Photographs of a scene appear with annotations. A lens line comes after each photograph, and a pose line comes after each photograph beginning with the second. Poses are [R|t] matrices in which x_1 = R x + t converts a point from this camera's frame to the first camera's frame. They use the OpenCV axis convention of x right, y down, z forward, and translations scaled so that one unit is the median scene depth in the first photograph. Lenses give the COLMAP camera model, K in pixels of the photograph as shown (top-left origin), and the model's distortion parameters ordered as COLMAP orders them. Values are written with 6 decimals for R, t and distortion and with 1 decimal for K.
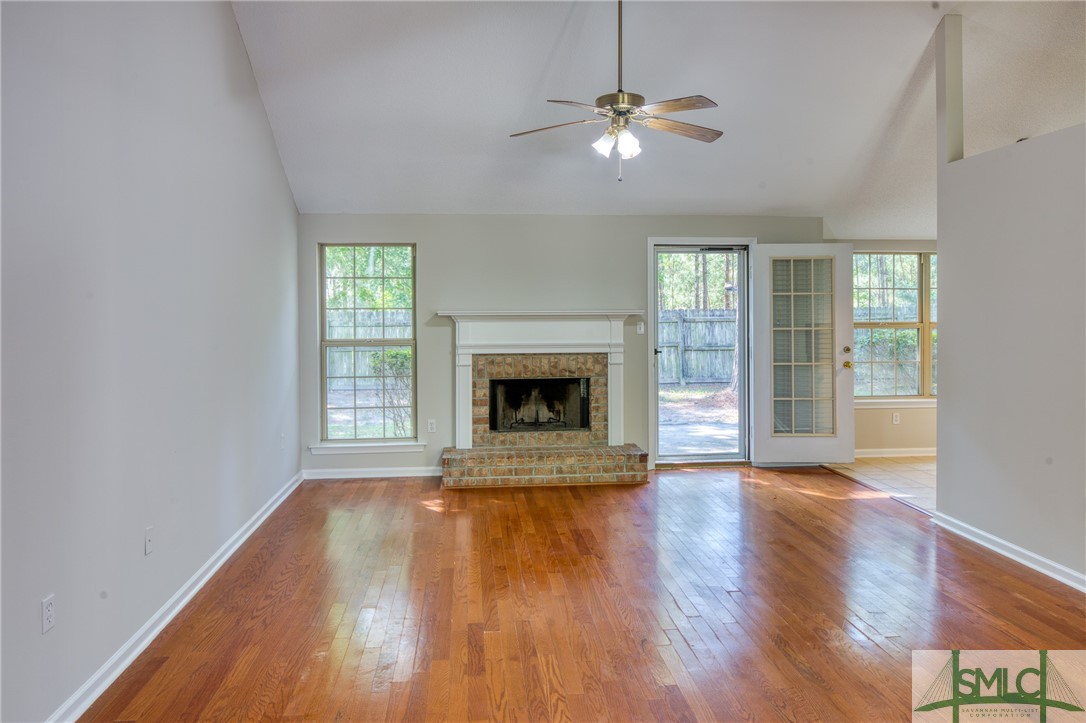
lens RADIAL K [[730.3, 0, 539.1], [0, 730.3, 310.1], [0, 0, 1]] dist [-0.000804, 0.000994]
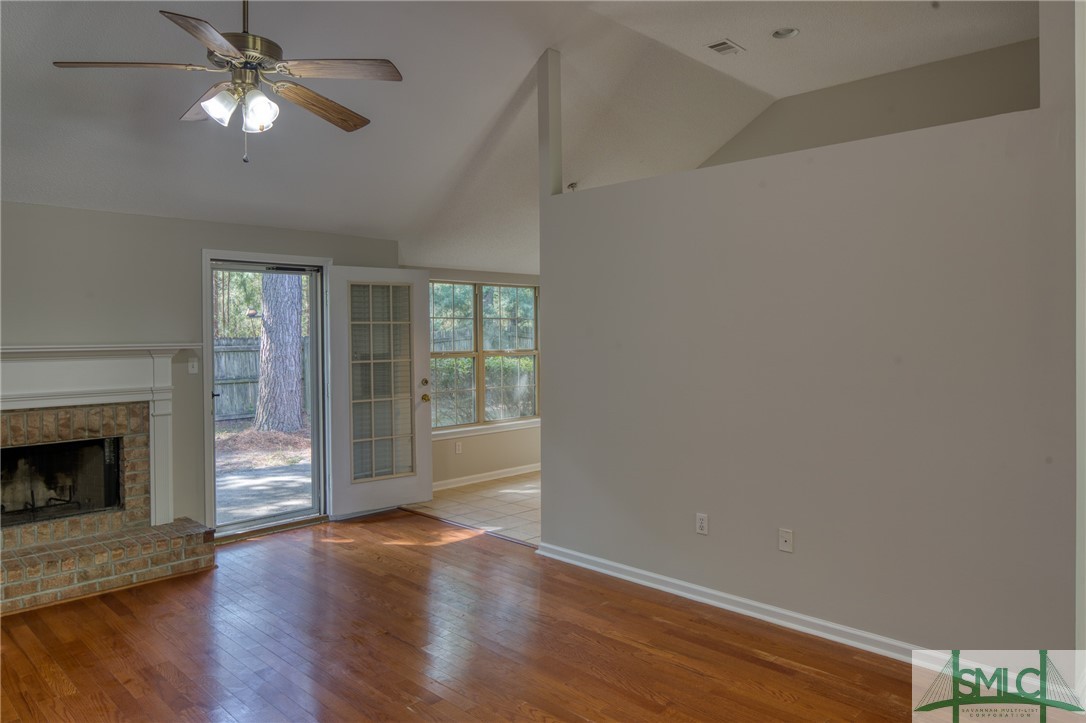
lens RADIAL K [[729.5, 0, 533.0], [0, 729.5, 336.1], [0, 0, 1]] dist [-0.006225, 0.002253]
pose [[0.770134, -0.004735, 0.637865, -0.077446], [0.004801, 0.999987, 0.001627, -0.006678], [-0.637864, 0.001810, 0.770147, 0.182774]]
